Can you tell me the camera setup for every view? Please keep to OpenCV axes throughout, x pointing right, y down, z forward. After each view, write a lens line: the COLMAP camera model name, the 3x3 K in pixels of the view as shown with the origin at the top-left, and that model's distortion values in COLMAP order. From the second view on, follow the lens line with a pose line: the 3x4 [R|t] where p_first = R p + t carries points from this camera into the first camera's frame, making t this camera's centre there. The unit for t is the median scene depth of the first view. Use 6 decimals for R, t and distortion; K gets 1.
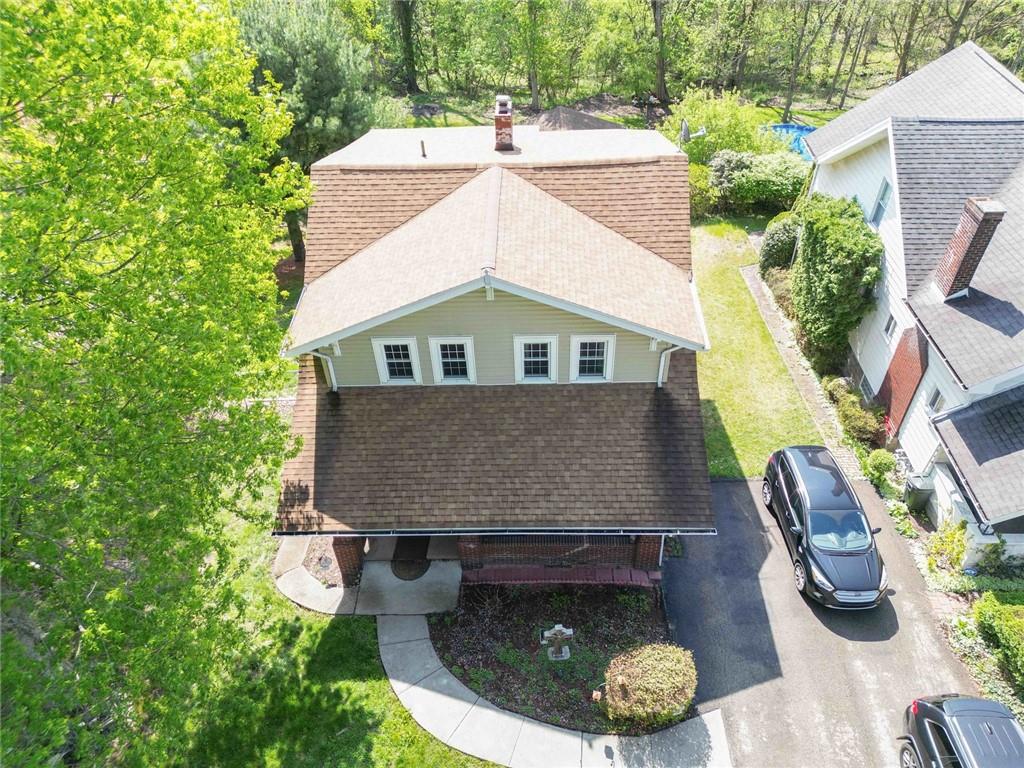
lens RADIAL K [[726.3, 0, 512.0], [0, 726.3, 384.0], [0, 0, 1]] dist [0.086457, -0.096052]
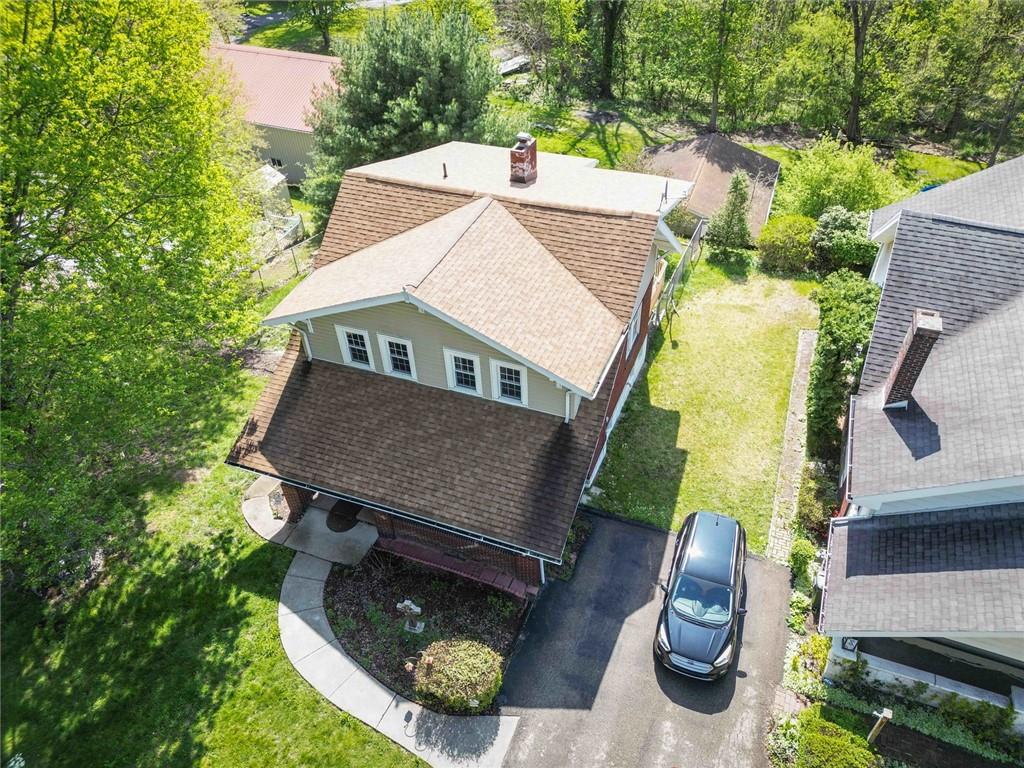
lens RADIAL K [[726.3, 0, 512.0], [0, 726.3, 384.0], [0, 0, 1]] dist [0.086457, -0.096052]
pose [[0.937443, 0.226776, -0.264146, 0.382936], [-0.223405, 0.973770, 0.043152, -0.077168], [0.267003, 0.018559, 0.963517, -0.063666]]
